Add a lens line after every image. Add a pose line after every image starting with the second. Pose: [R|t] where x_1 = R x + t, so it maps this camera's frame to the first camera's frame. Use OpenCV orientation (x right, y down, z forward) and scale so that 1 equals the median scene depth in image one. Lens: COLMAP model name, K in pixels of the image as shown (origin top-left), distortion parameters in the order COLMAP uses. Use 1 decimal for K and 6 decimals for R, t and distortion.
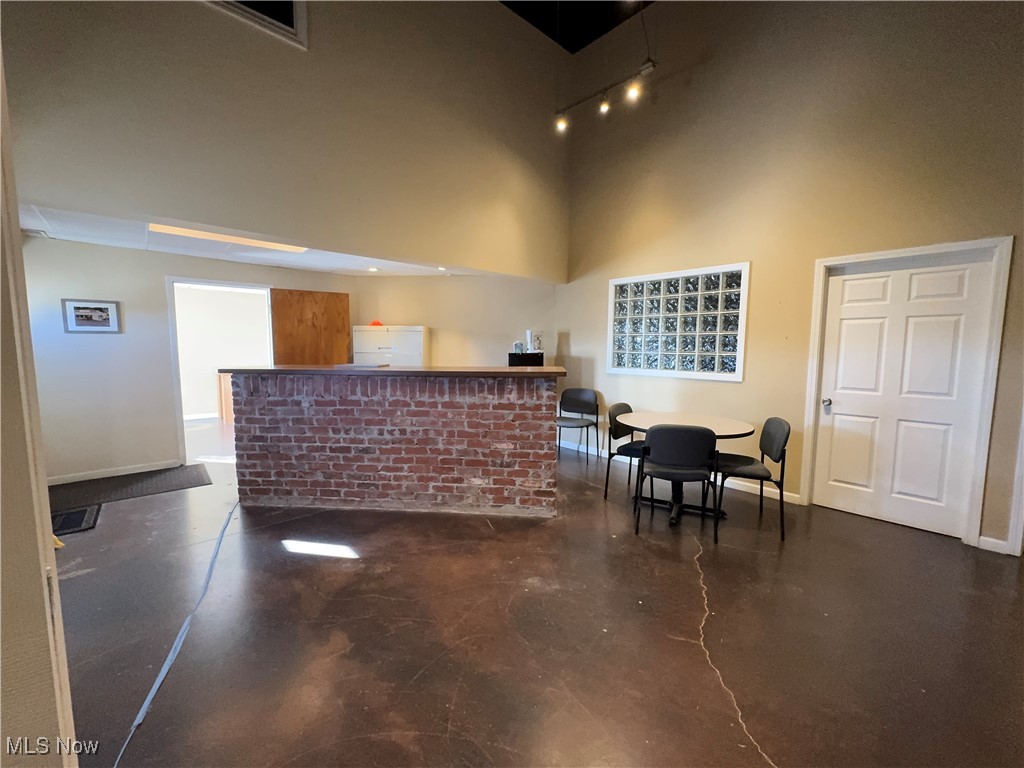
lens RADIAL K [[409.0, 0, 512.0], [0, 409.0, 384.0], [0, 0, 1]] dist [-0.000491, -0.000119]
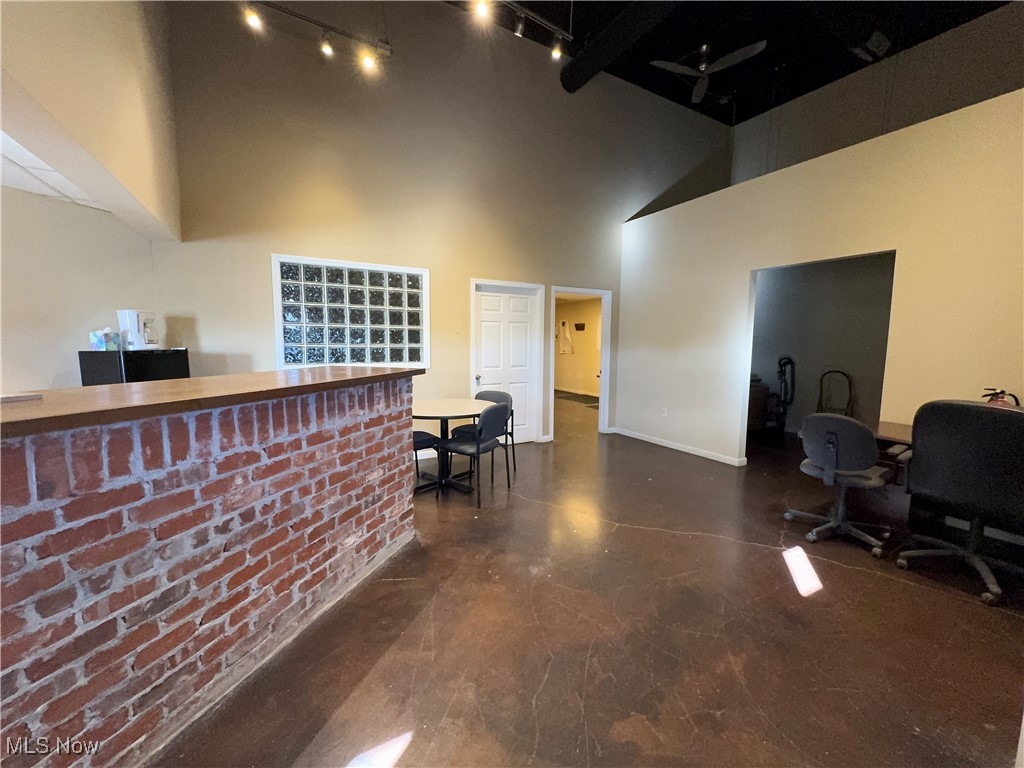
lens RADIAL K [[409.0, 0, 512.0], [0, 409.0, 384.0], [0, 0, 1]] dist [-0.000491, -0.000119]
pose [[0.225672, -0.107080, 0.968301, -0.652008], [0.084150, 0.992369, 0.090129, -0.057069], [-0.970562, 0.061142, 0.232960, 0.567531]]
